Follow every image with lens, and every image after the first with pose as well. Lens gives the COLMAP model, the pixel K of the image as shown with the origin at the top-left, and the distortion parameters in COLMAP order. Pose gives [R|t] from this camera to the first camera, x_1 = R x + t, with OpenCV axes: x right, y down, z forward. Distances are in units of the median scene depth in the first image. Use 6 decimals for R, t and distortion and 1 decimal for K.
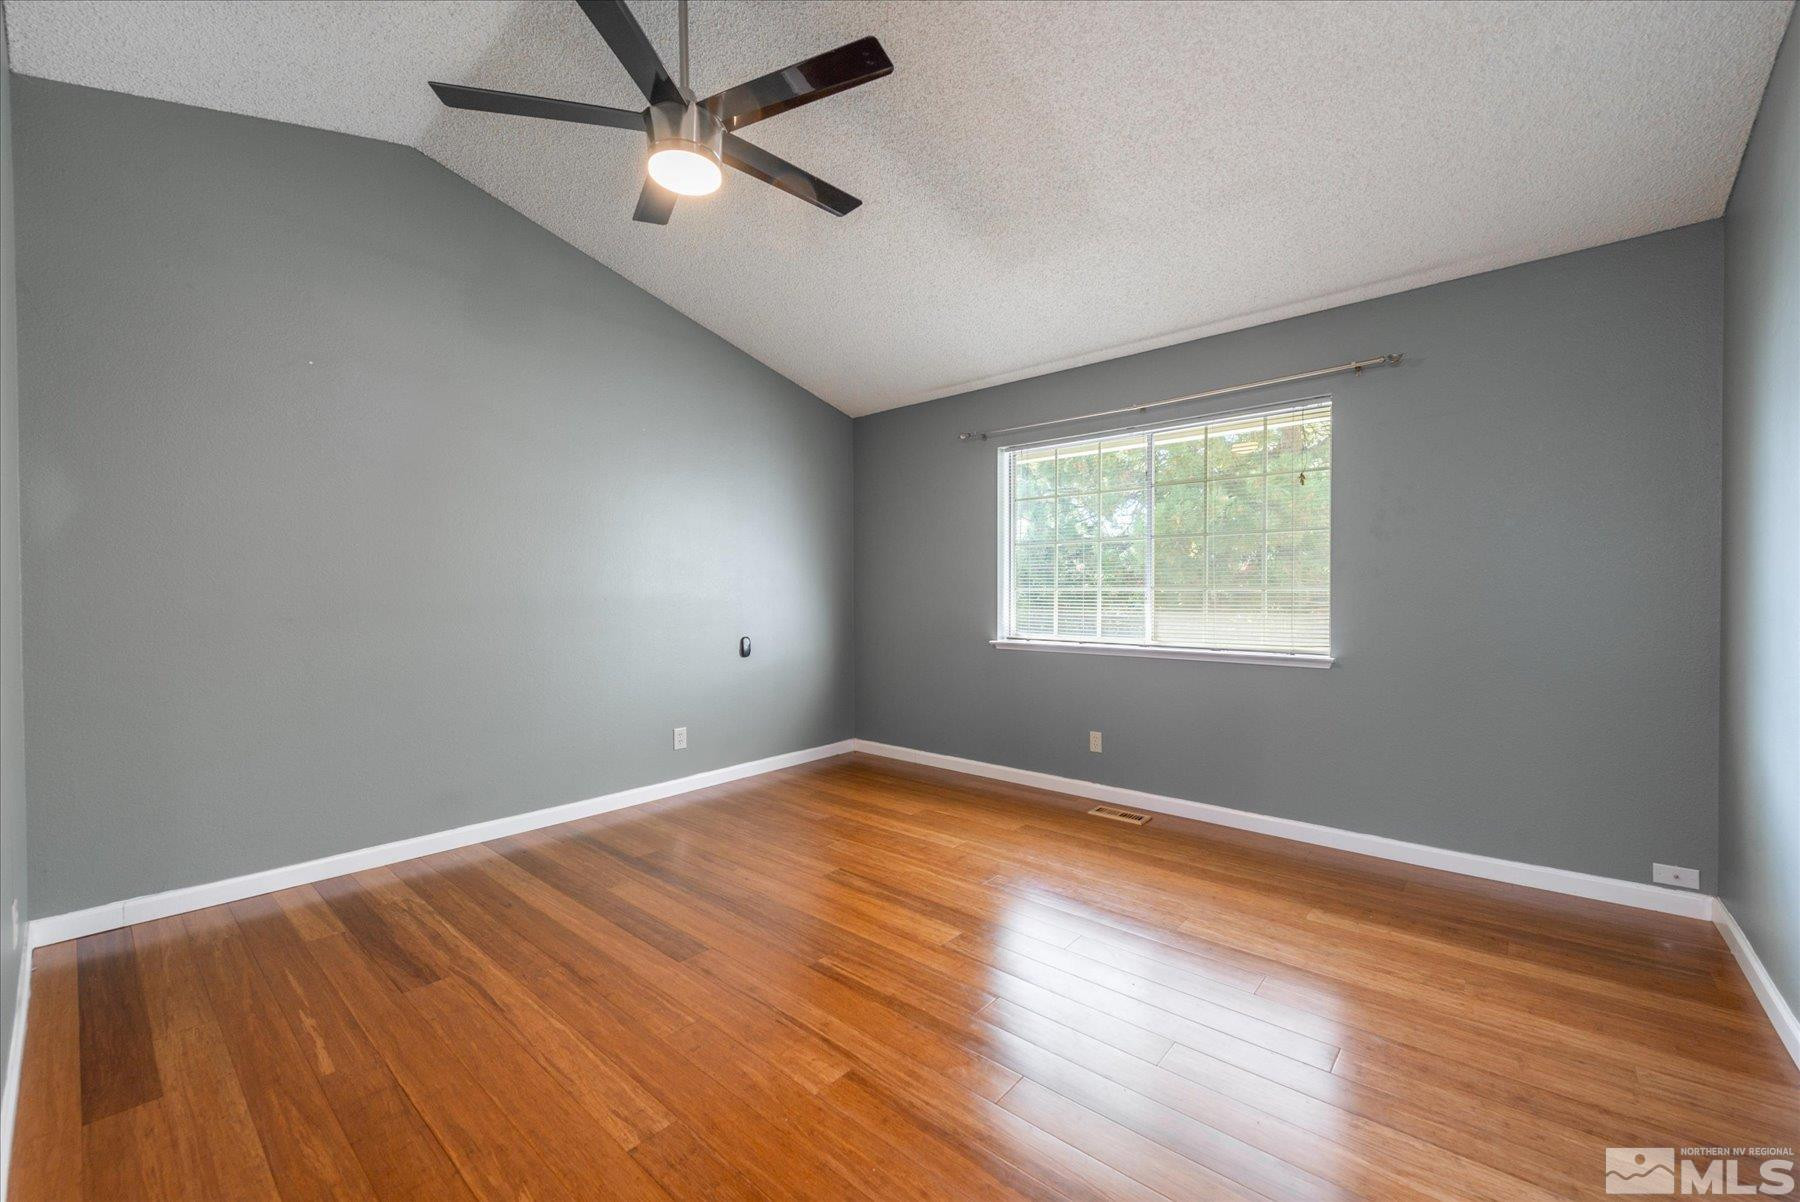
lens RADIAL K [[713.7, 0, 906.5], [0, 713.7, 599.3], [0, 0, 1]] dist [0.007239, -0.000361]
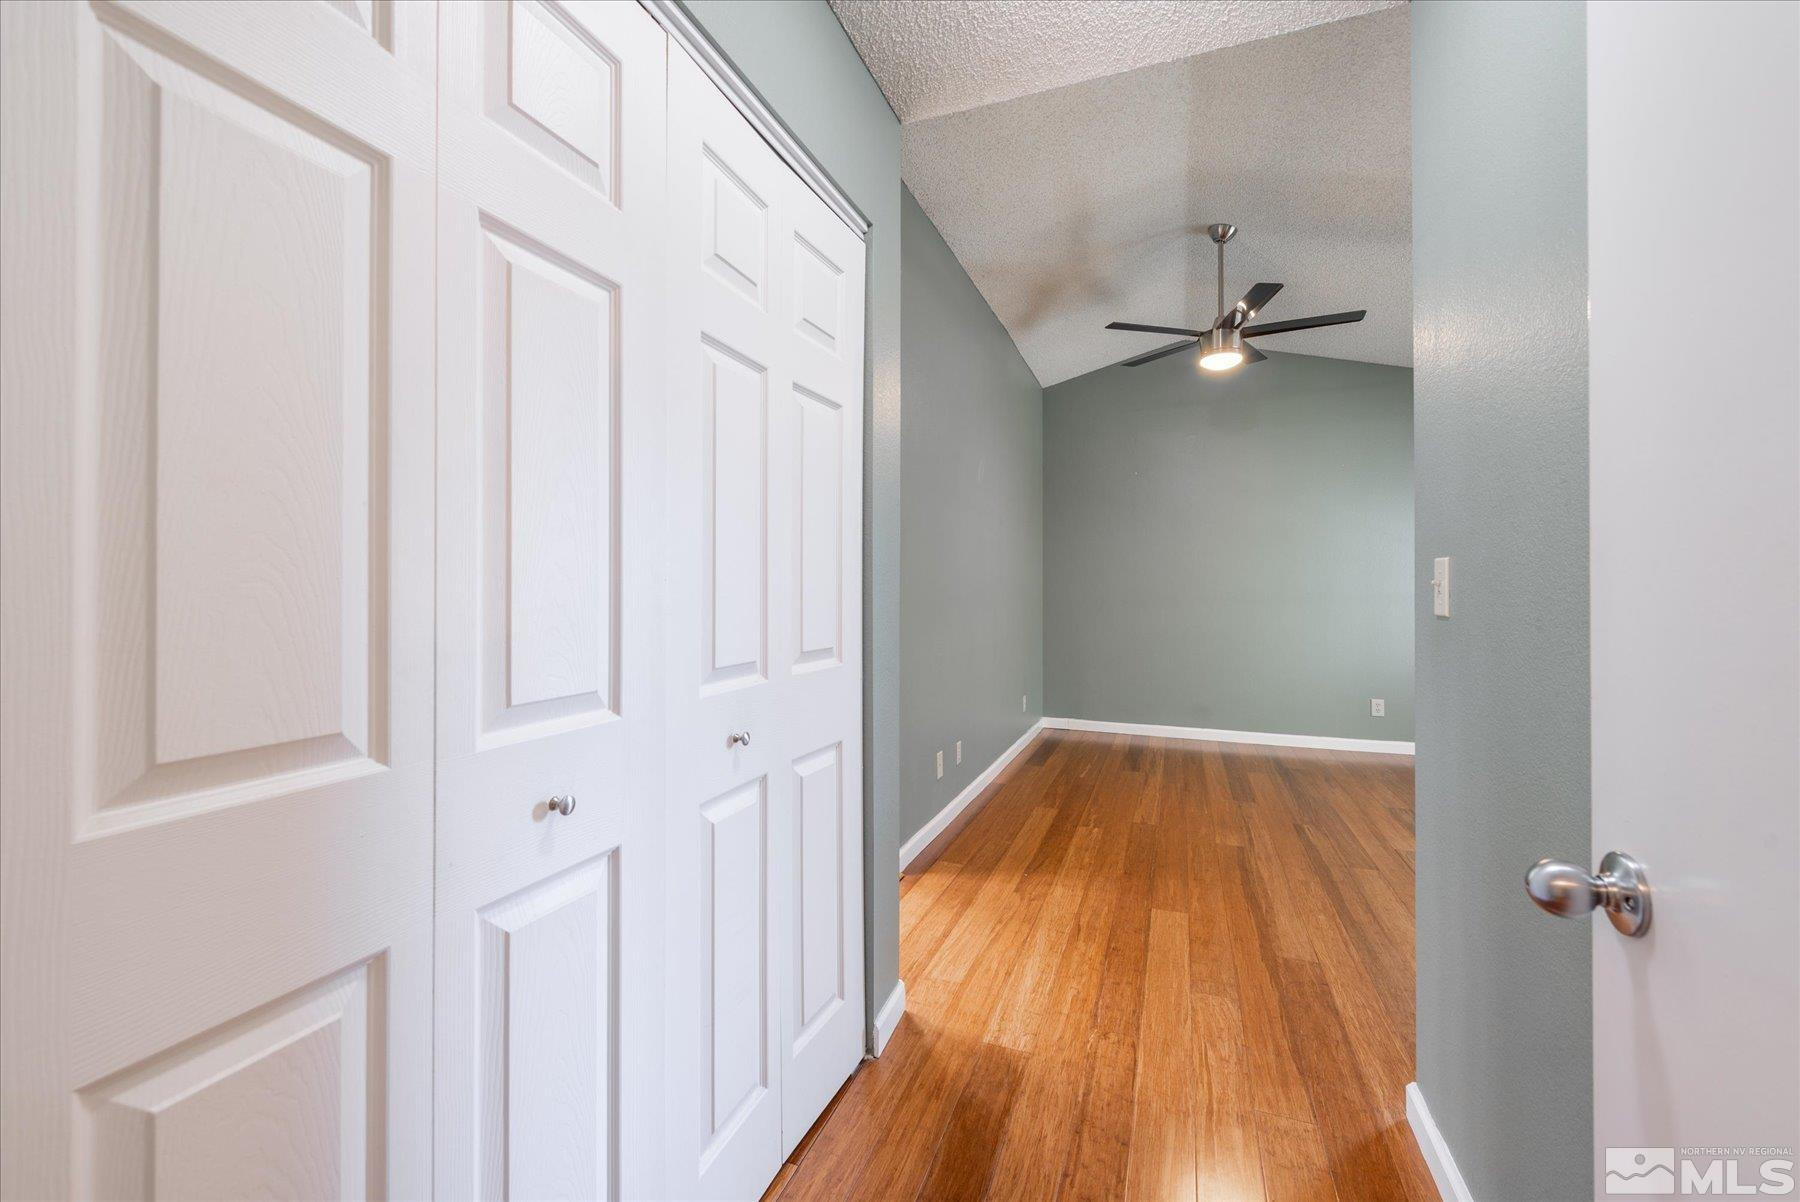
lens RADIAL K [[705.5, 0, 905.6], [0, 705.5, 599.5], [0, 0, 1]] dist [0.019439, -0.007451]
pose [[0.347185, 0.016460, -0.937652, 0.881480], [-0.014331, 0.999822, 0.012245, 0.007645], [0.937687, 0.009186, 0.347359, -0.304574]]
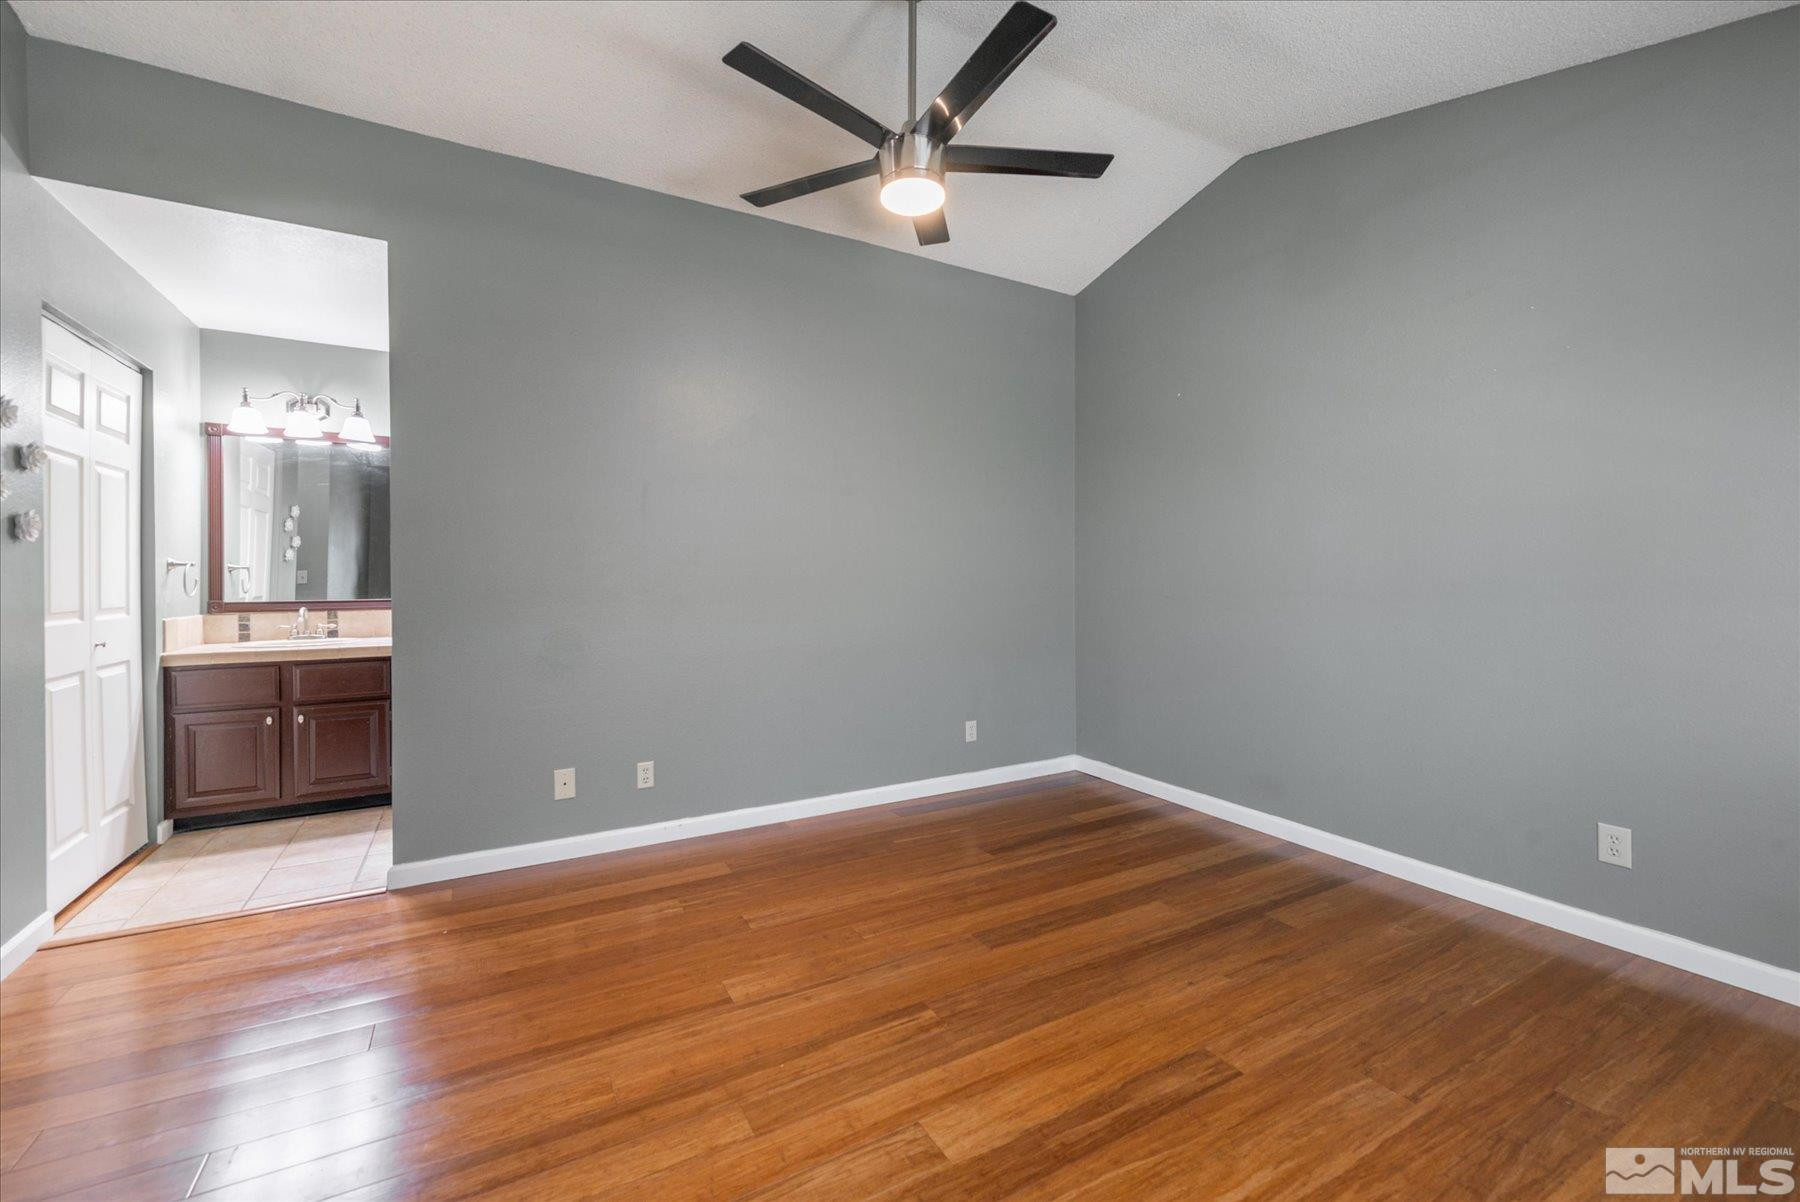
lens RADIAL K [[713.7, 0, 906.5], [0, 713.7, 599.3], [0, 0, 1]] dist [0.007239, -0.000361]
pose [[-0.316406, 0.031475, -0.948102, 0.586637], [-0.008005, 0.999325, 0.035847, -0.010660], [0.948590, 0.018931, -0.315940, 1.067548]]
